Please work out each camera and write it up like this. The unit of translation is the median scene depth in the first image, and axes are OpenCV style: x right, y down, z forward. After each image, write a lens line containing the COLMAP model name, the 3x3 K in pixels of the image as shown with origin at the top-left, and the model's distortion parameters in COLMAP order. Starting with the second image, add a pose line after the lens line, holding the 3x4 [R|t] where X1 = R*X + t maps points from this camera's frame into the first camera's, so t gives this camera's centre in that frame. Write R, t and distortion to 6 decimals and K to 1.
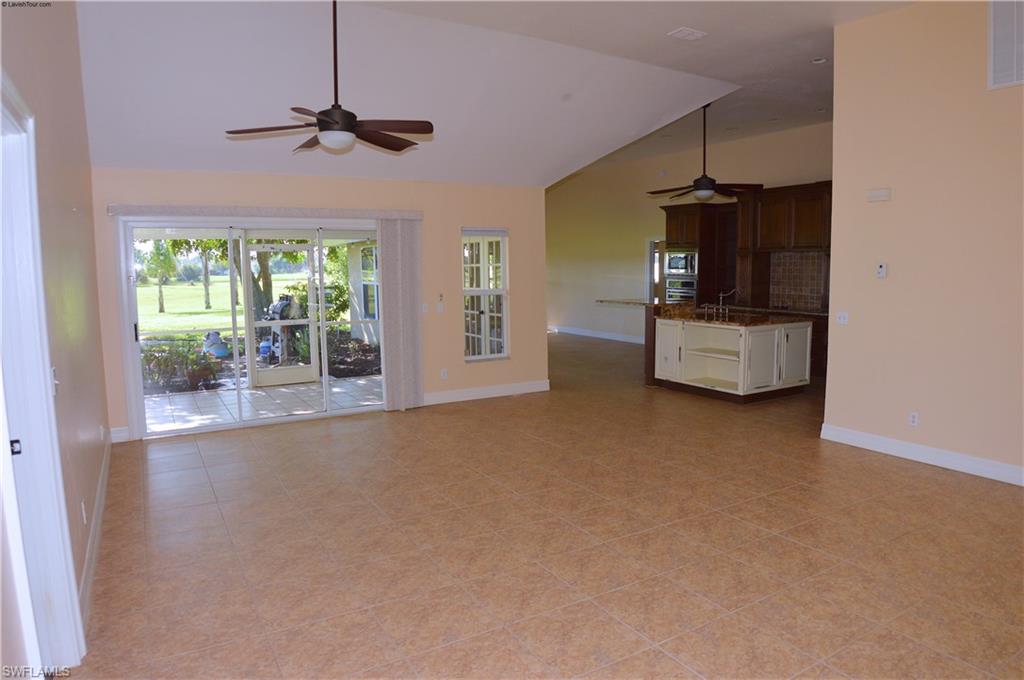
lens RADIAL K [[645.3, 0, 508.1], [0, 645.3, 342.0], [0, 0, 1]] dist [-0.088472, 0.003233]
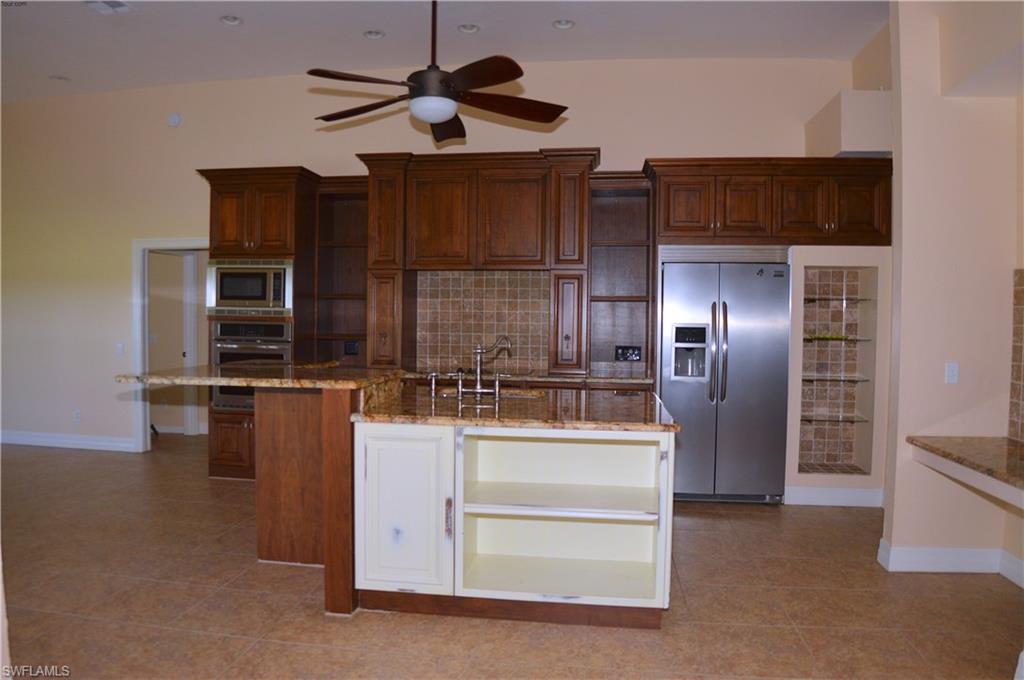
lens RADIAL K [[645.3, 0, 508.1], [0, 645.3, 342.0], [0, 0, 1]] dist [-0.088472, 0.003233]
pose [[0.613079, -0.013432, 0.789907, 0.005463], [0.078381, 0.995956, -0.043899, -0.049944], [-0.786123, 0.088827, 0.611653, 0.615437]]
